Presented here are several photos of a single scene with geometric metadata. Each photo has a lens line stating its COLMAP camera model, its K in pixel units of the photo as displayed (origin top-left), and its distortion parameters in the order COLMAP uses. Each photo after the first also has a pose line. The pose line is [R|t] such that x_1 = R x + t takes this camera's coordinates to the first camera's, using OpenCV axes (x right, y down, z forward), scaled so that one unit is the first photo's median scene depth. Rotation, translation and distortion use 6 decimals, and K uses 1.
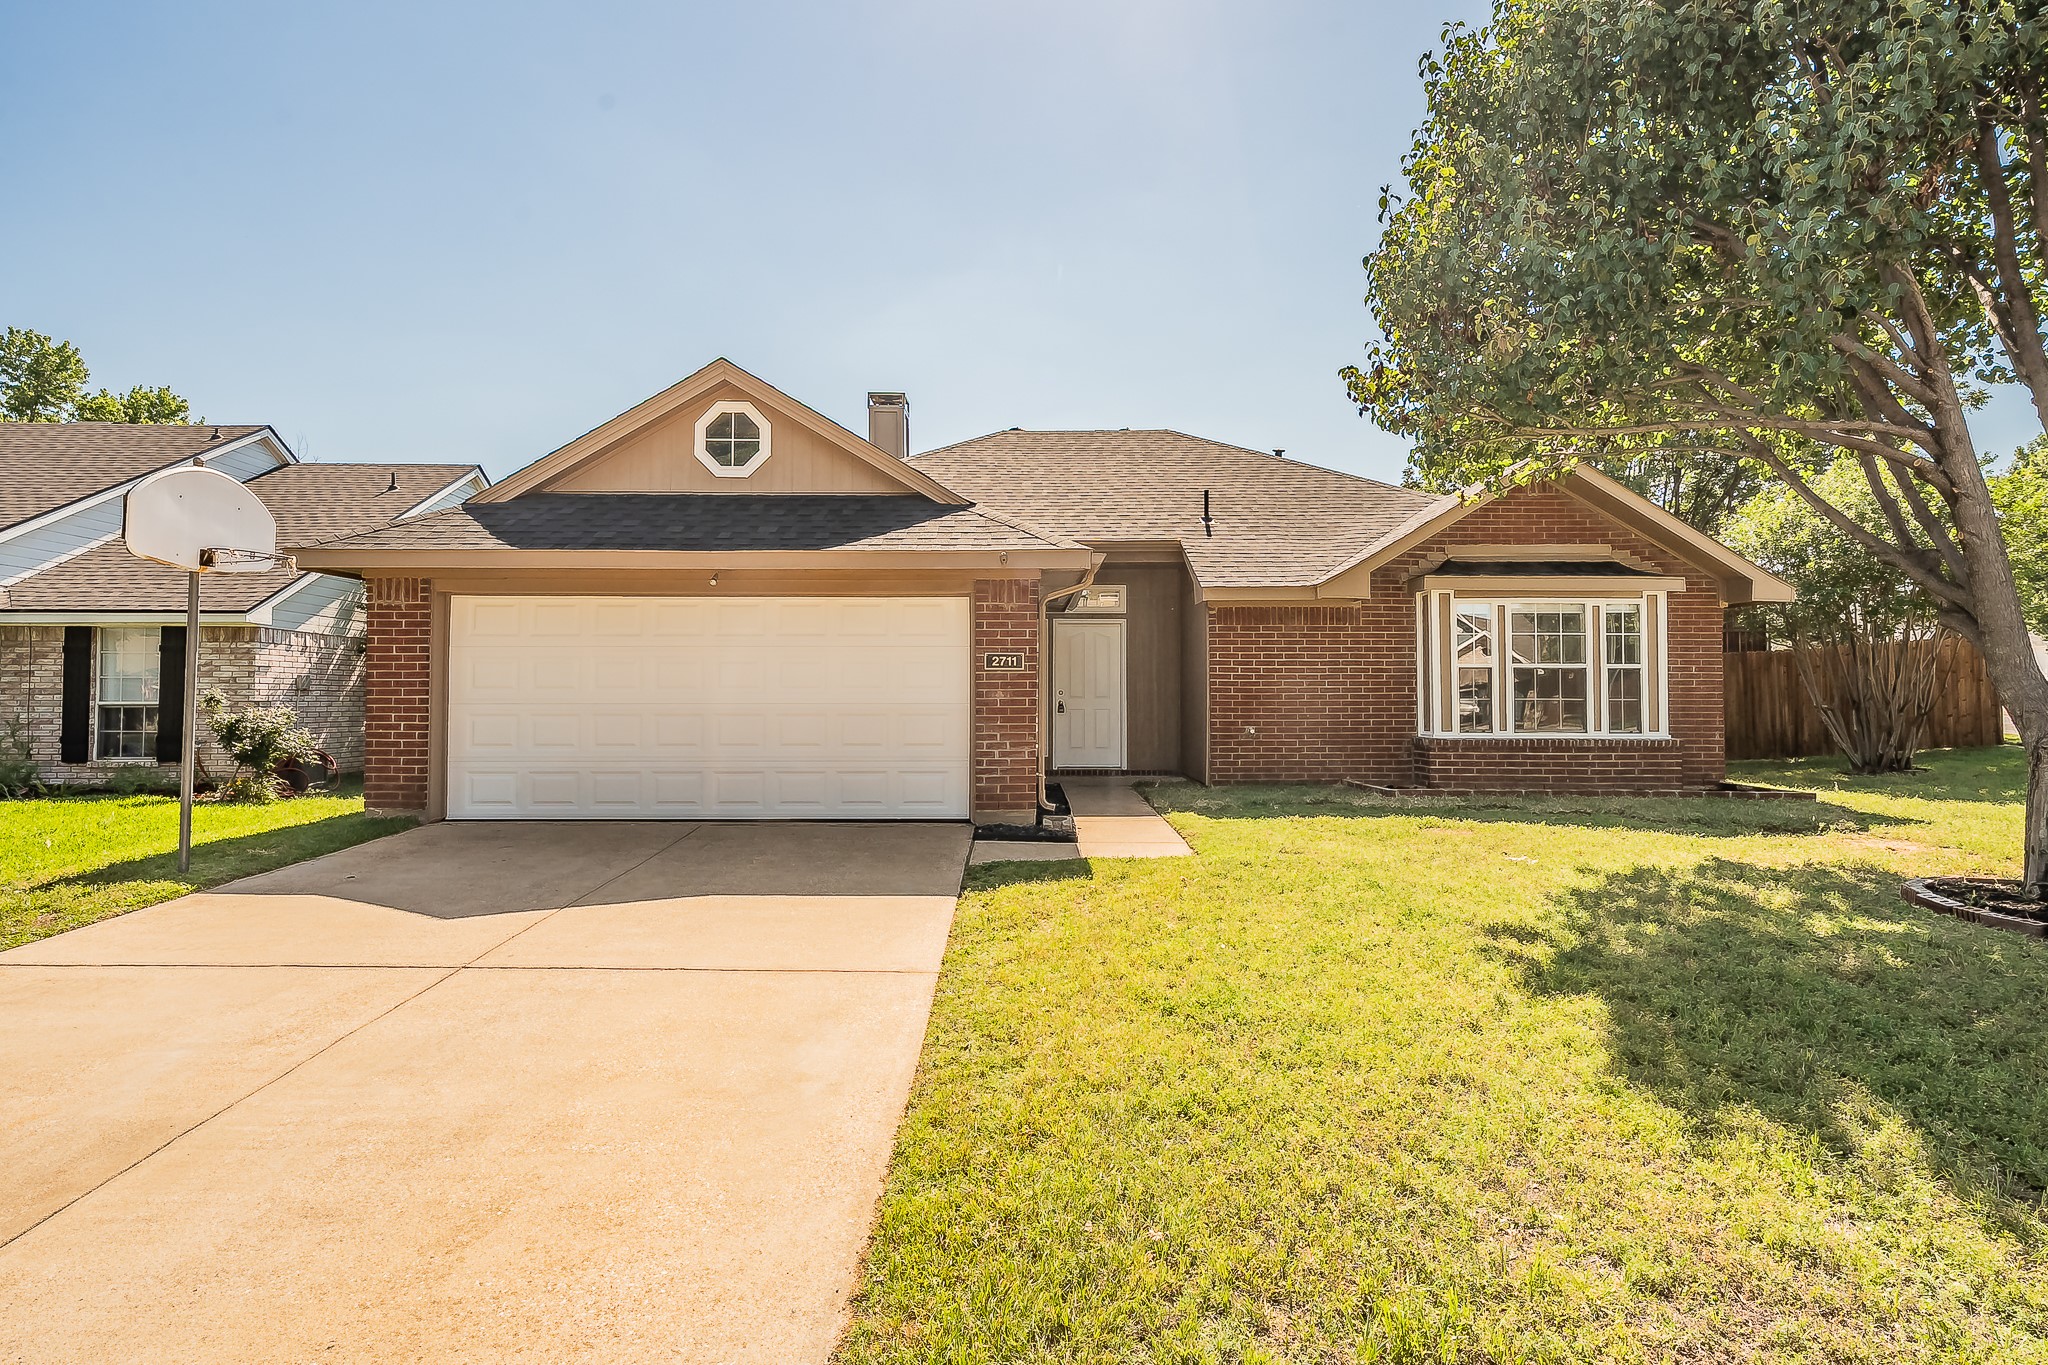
lens RADIAL K [[1065.7, 0, 1024.0], [0, 1065.7, 682.5], [0, 0, 1]] dist [0.000900, -0.000204]
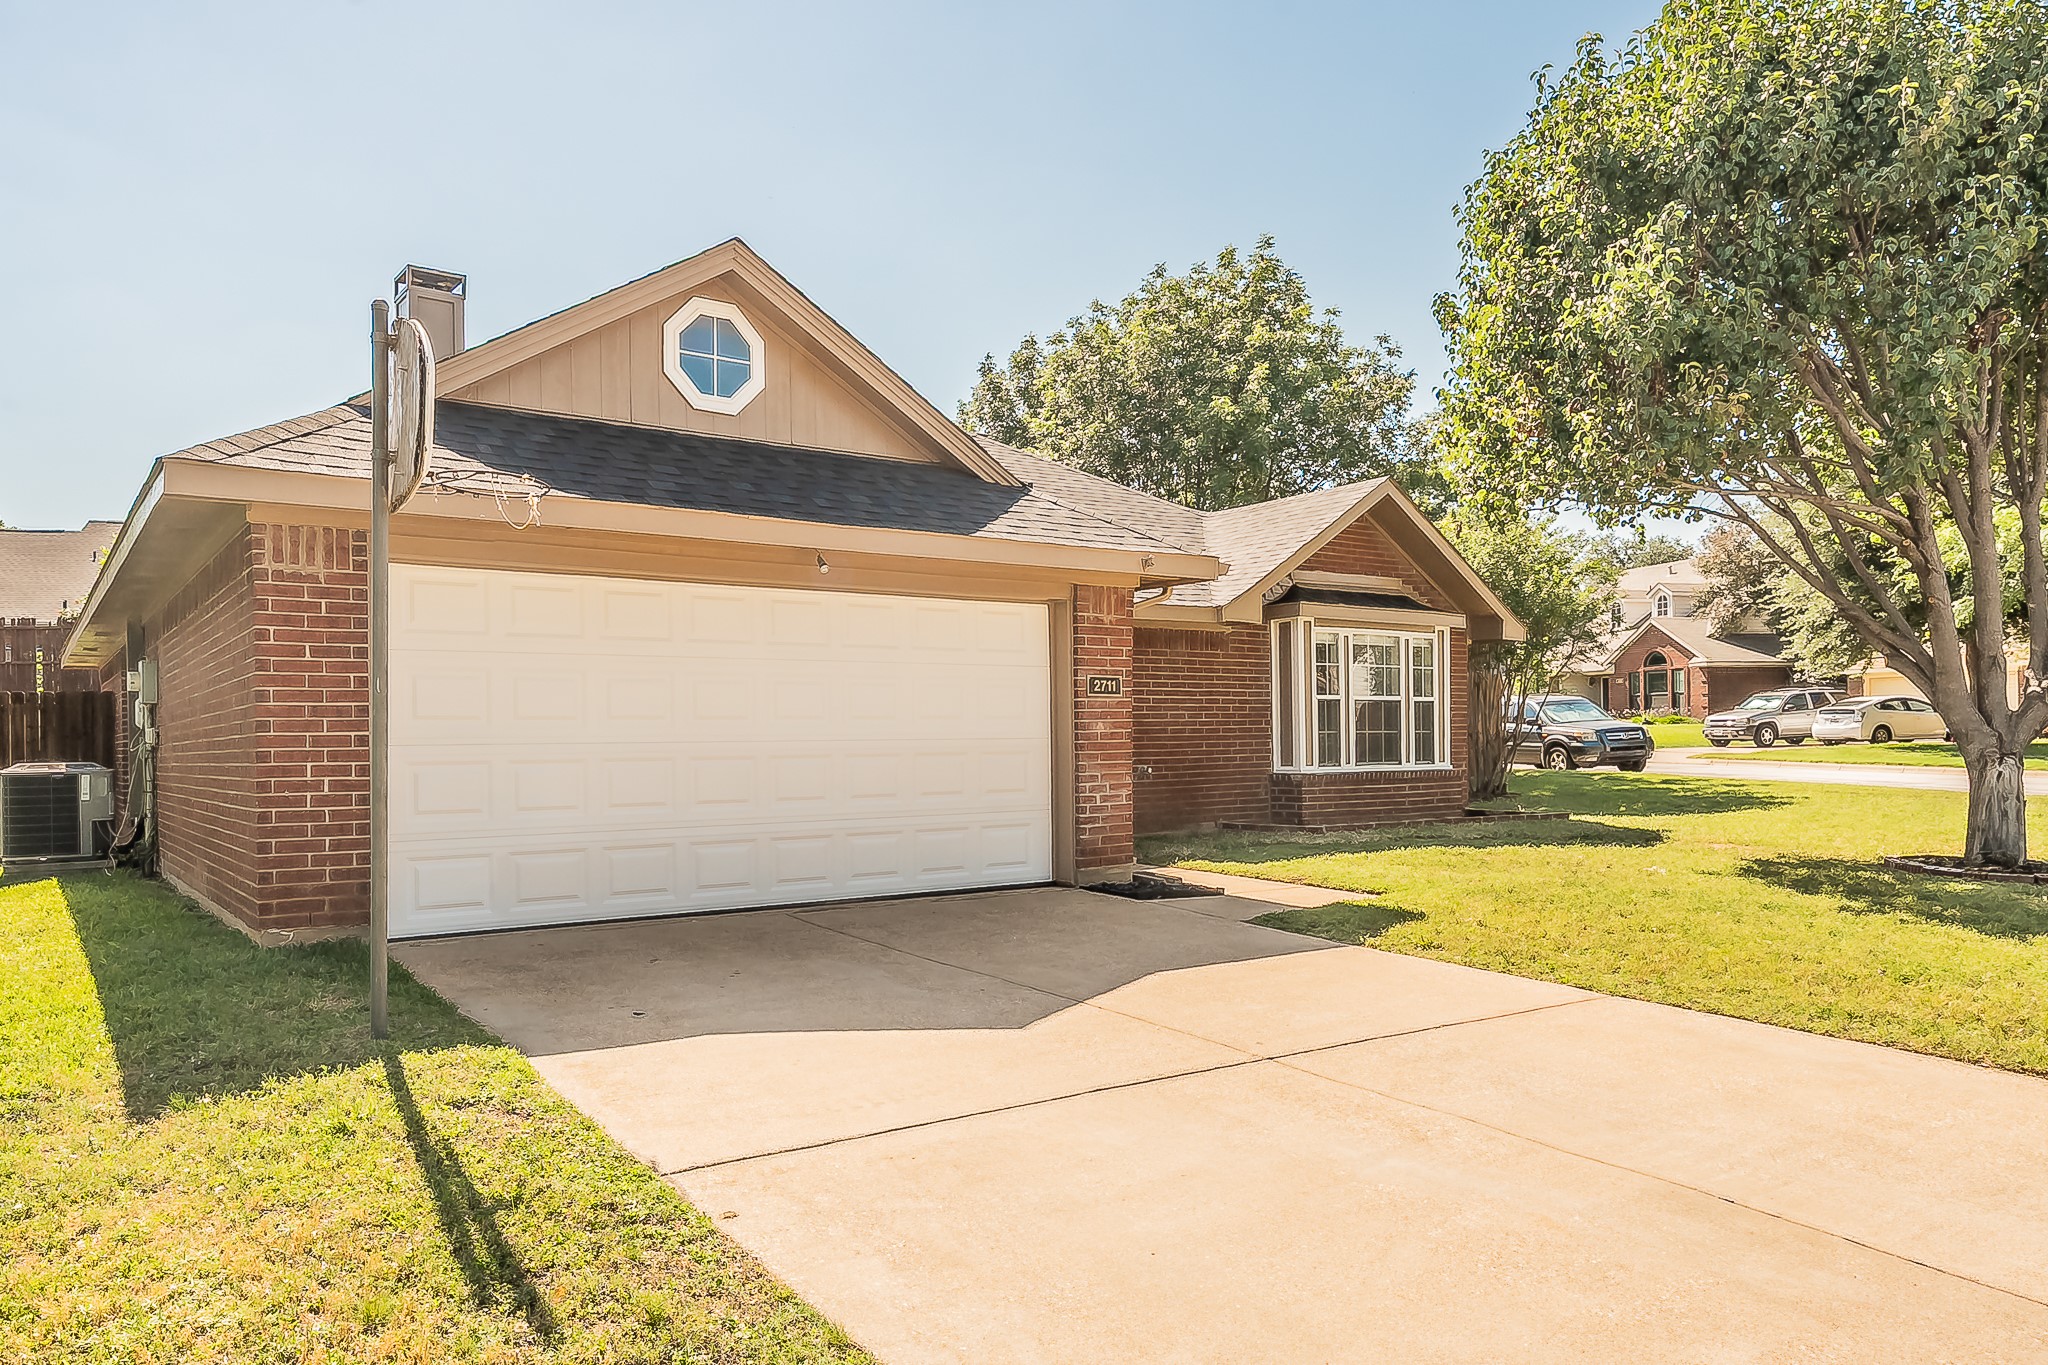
lens RADIAL K [[1462.8, 0, 1018.9], [0, 1462.8, 763.2], [0, 0, 1]] dist [0.000590, -0.000305]
pose [[0.799330, -0.018697, 0.600601, -0.686404], [0.003292, 0.999637, 0.026739, 0.008590], [-0.600883, -0.019396, 0.799101, 0.125843]]
